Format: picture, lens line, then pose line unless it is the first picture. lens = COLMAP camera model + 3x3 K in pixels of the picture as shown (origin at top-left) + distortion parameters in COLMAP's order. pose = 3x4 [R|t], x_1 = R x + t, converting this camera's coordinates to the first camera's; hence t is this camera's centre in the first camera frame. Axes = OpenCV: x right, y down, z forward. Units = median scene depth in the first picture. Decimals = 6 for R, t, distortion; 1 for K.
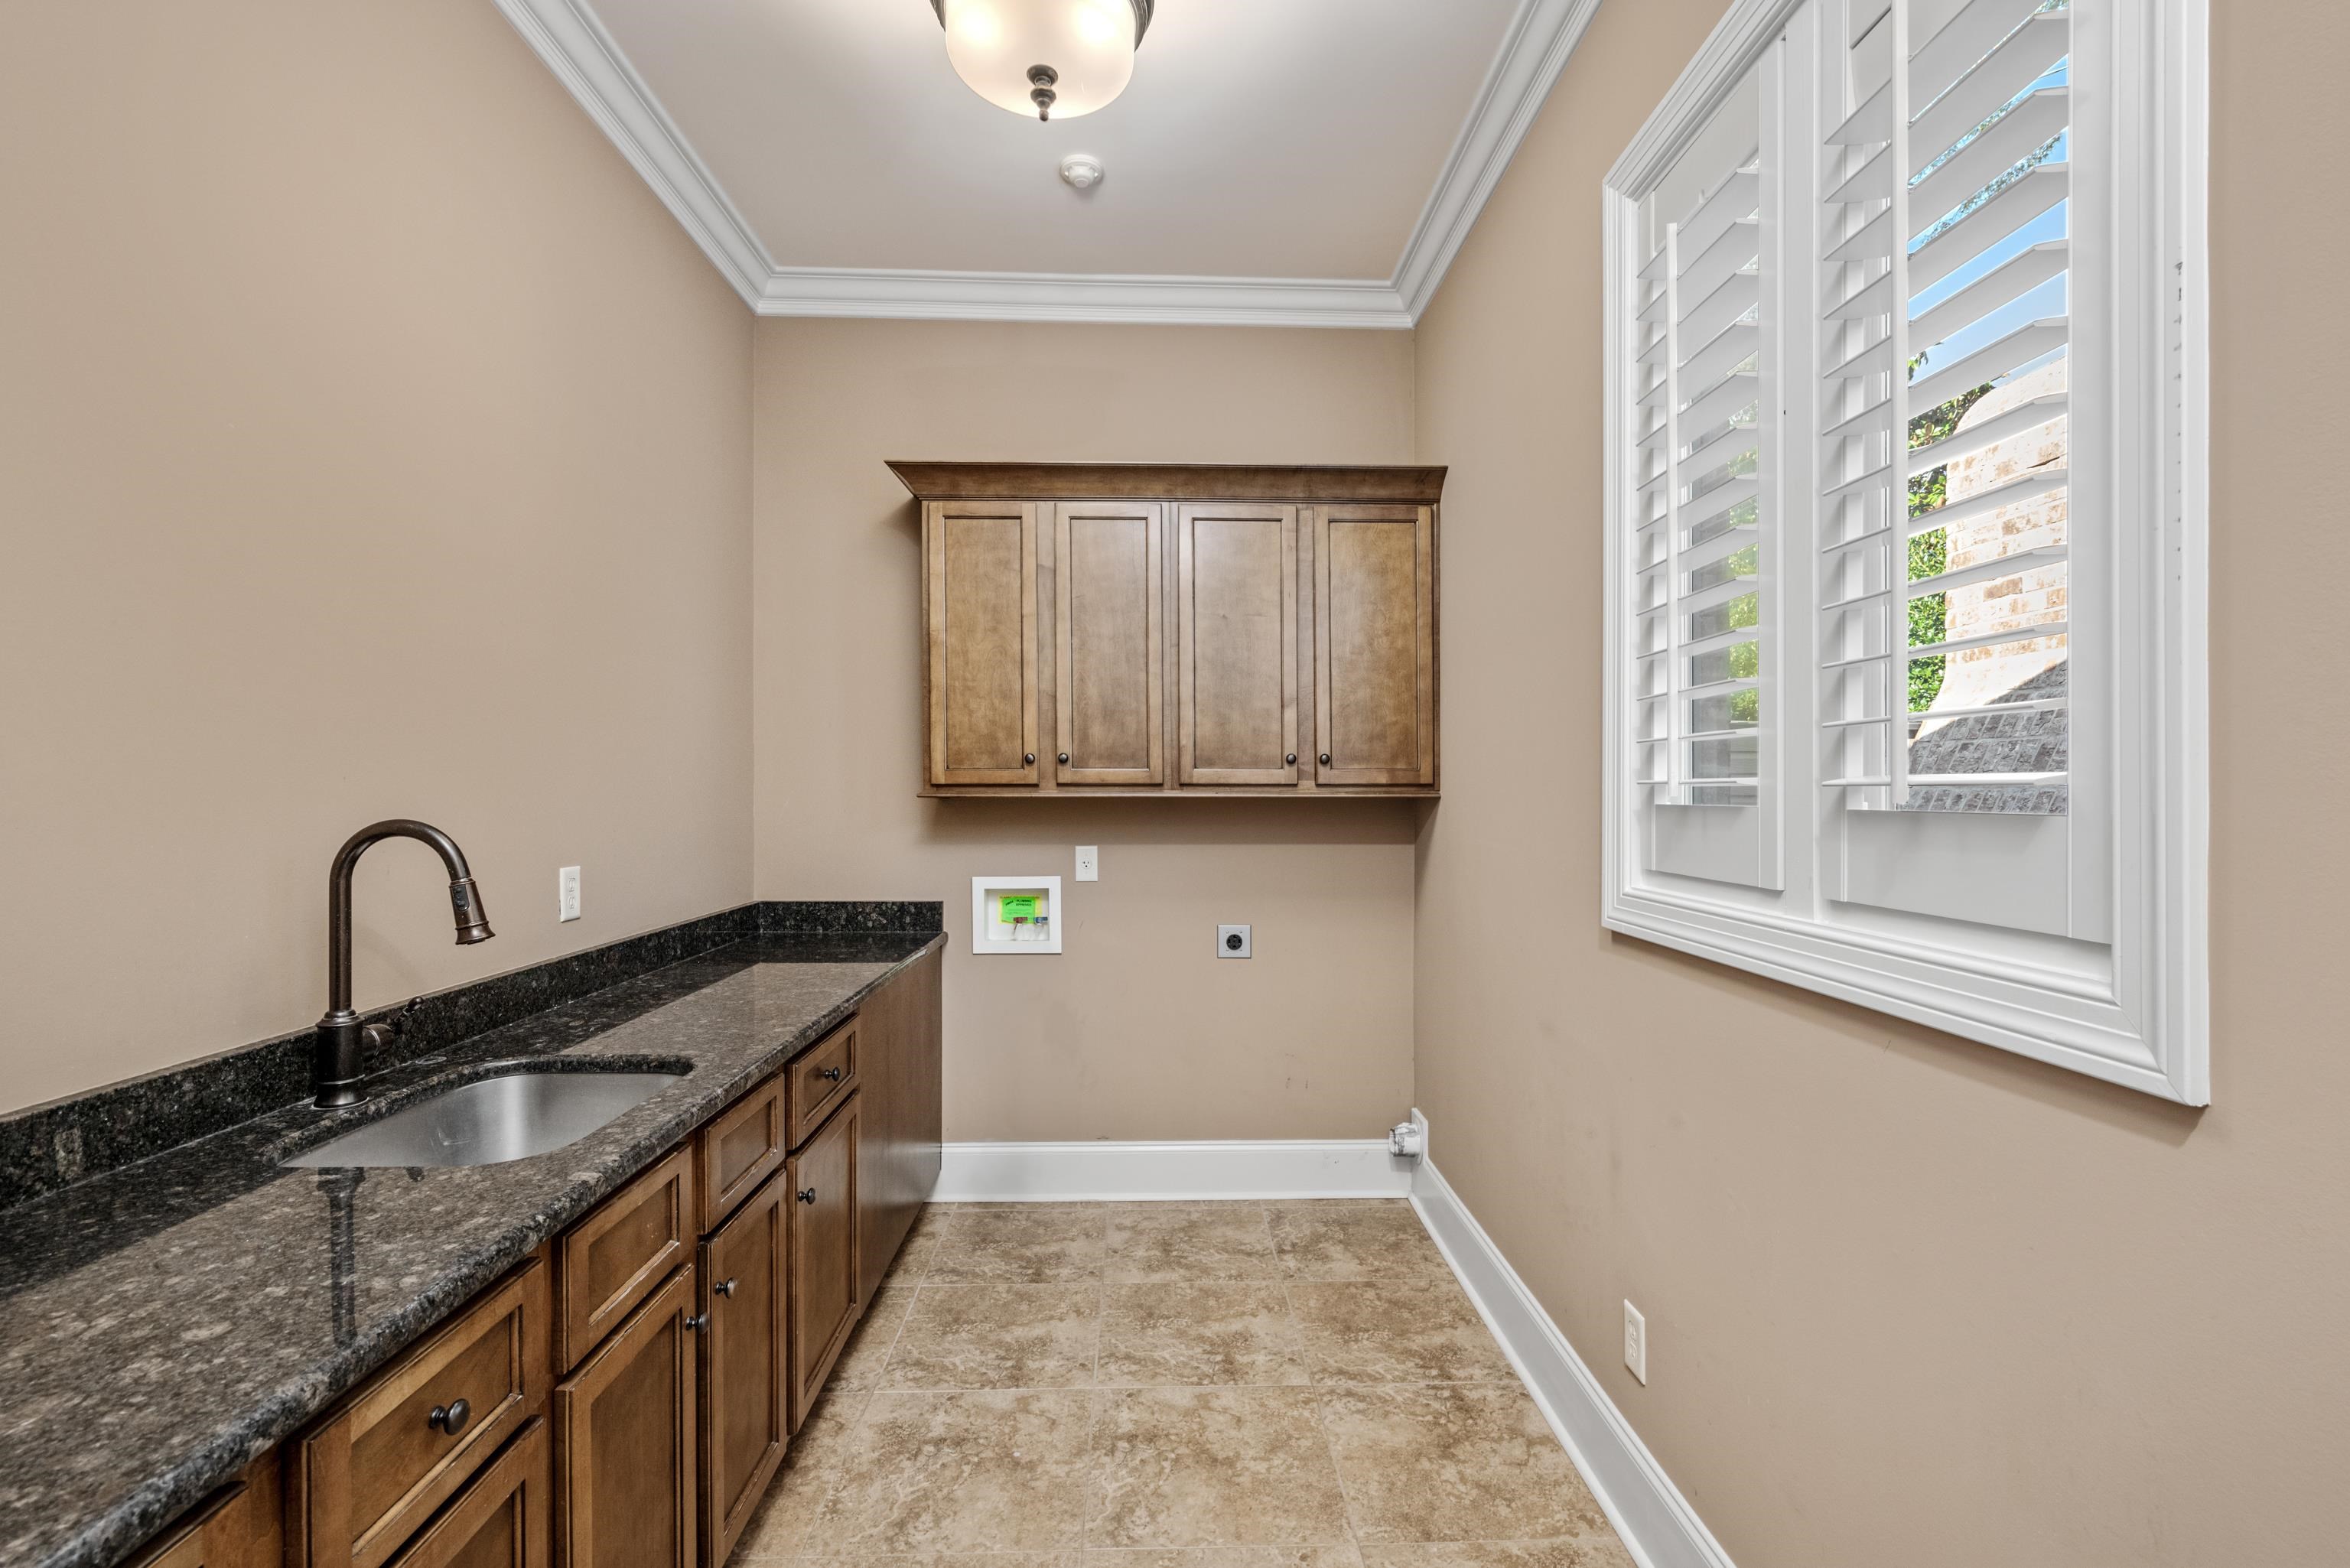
lens RADIAL K [[1020.0, 0, 1186.0], [0, 1020.0, 787.0], [0, 0, 1]] dist [-0.000622, 0.000251]
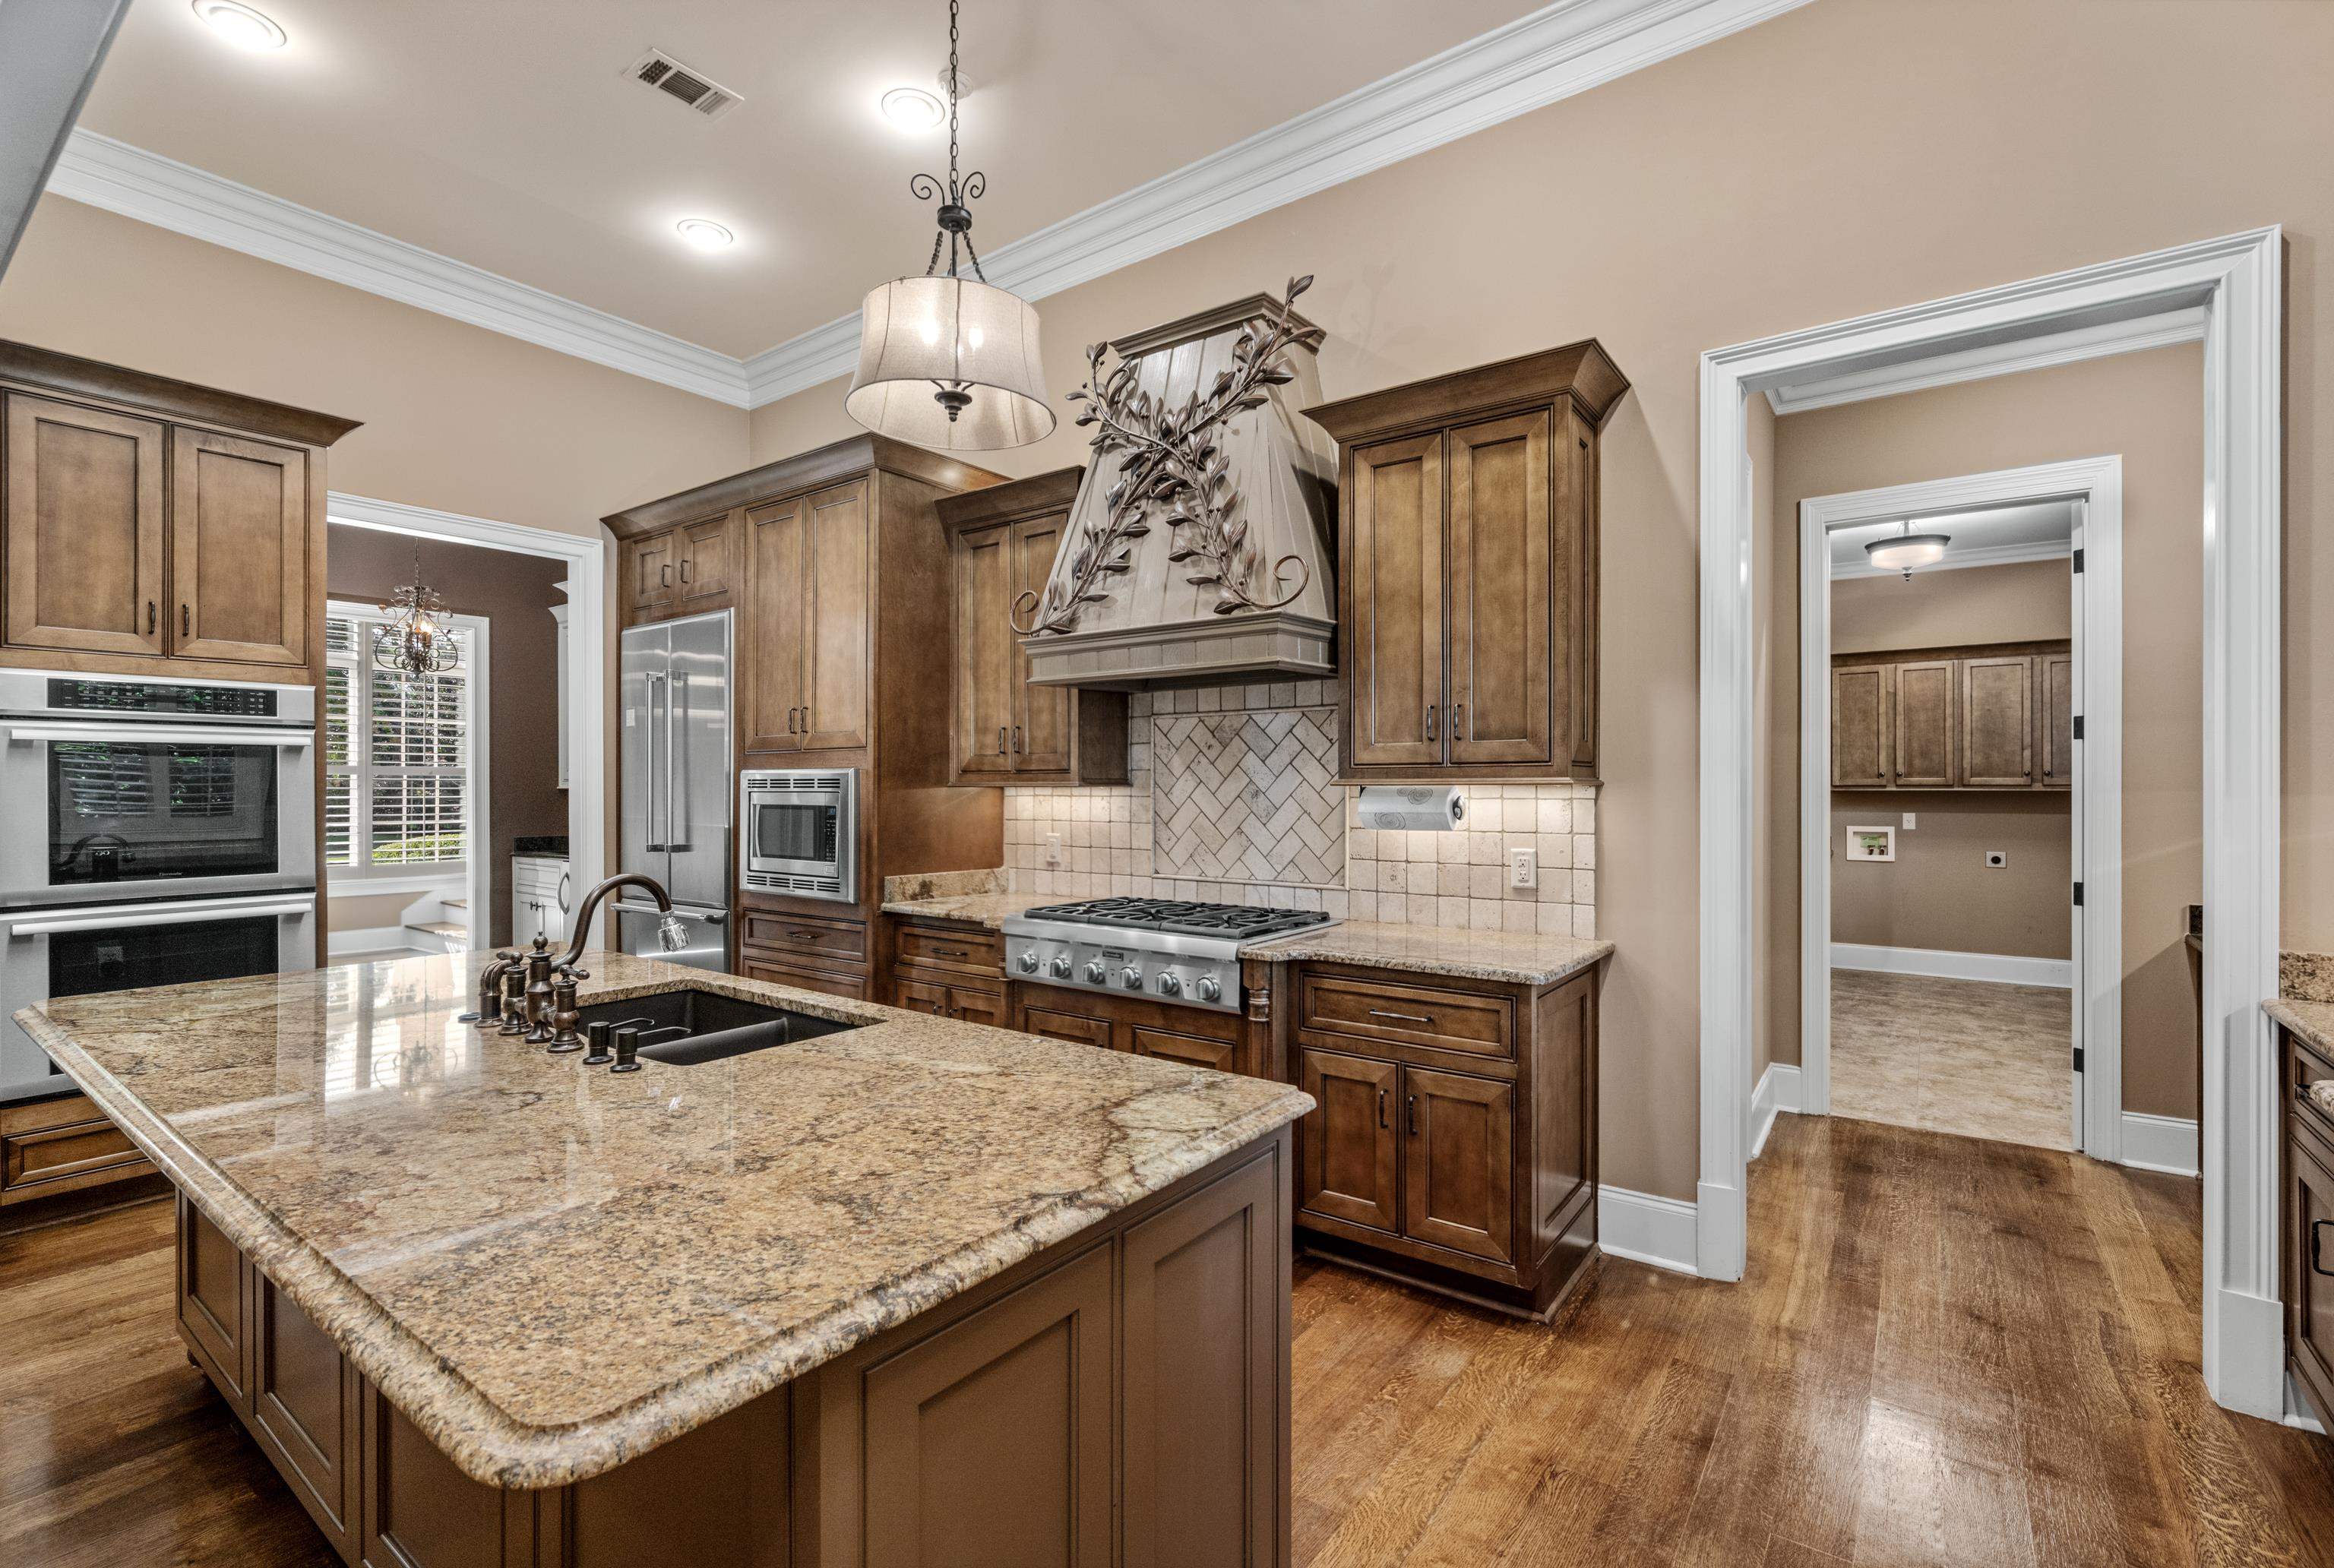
lens RADIAL K [[1074.1, 0, 1110.5], [0, 1074.1, 796.1], [0, 0, 1]] dist [-0.006203, -0.000494]
pose [[0.766803, 0.006833, -0.641846, 0.067269], [0.002307, 0.999908, 0.013401, -0.014228], [0.641878, -0.011756, 0.766717, -2.015729]]
